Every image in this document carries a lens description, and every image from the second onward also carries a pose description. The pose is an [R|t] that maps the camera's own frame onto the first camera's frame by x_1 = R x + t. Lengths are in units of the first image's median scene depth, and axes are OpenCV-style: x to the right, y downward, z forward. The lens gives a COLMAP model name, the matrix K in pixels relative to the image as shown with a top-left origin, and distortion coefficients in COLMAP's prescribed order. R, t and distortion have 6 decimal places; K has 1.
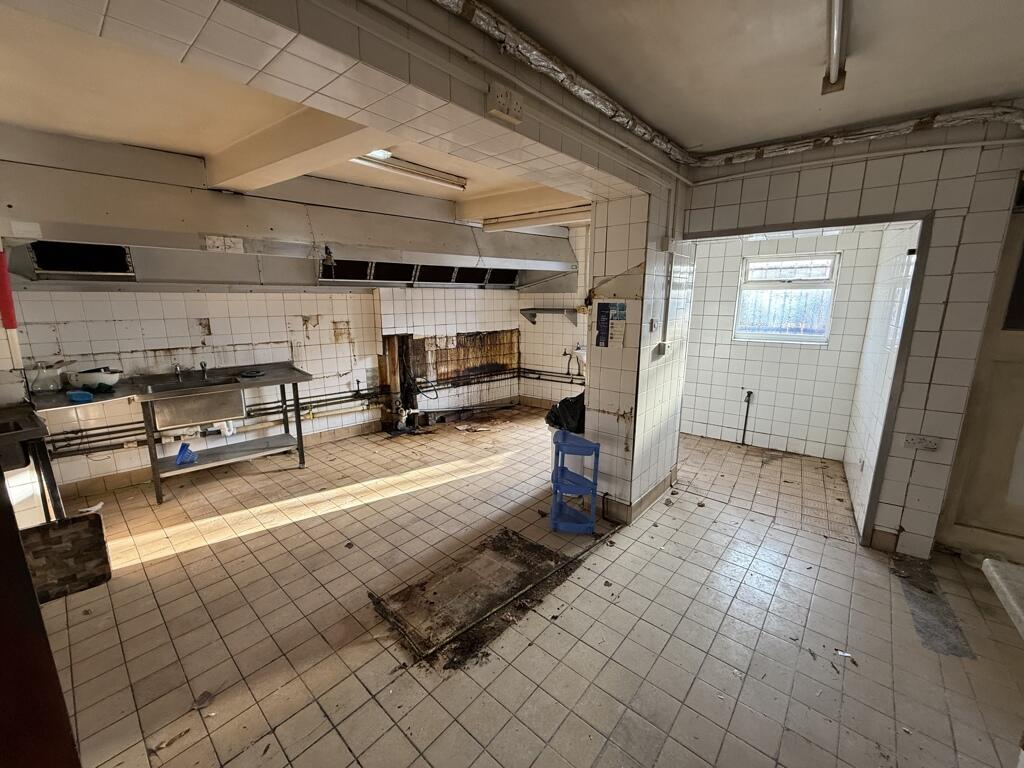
lens RADIAL K [[407.9, 0, 508.4], [0, 407.9, 382.7], [0, 0, 1]] dist [-0.004359, -0.000138]
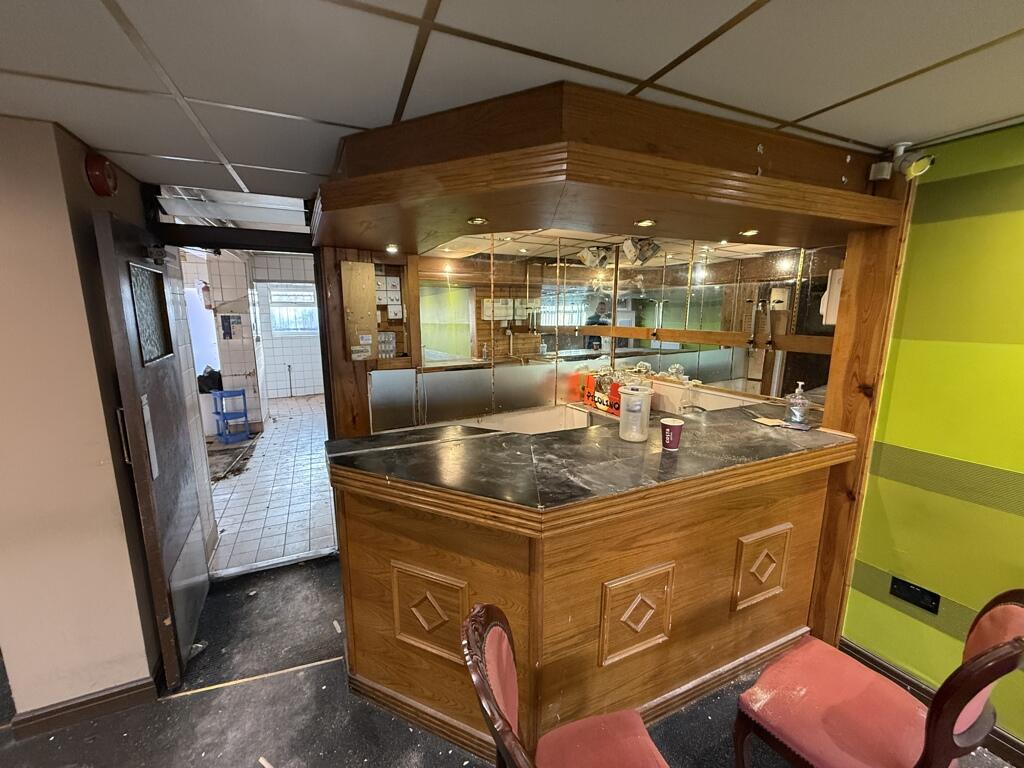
lens RADIAL K [[407.9, 0, 505.9], [0, 407.9, 385.7], [0, 0, 1]] dist [-0.004359, -0.000138]
pose [[0.404092, -0.165740, 0.899578, -0.949408], [0.183917, 0.978085, 0.097589, 0.167489], [-0.896038, 0.126013, 0.425719, -0.873470]]
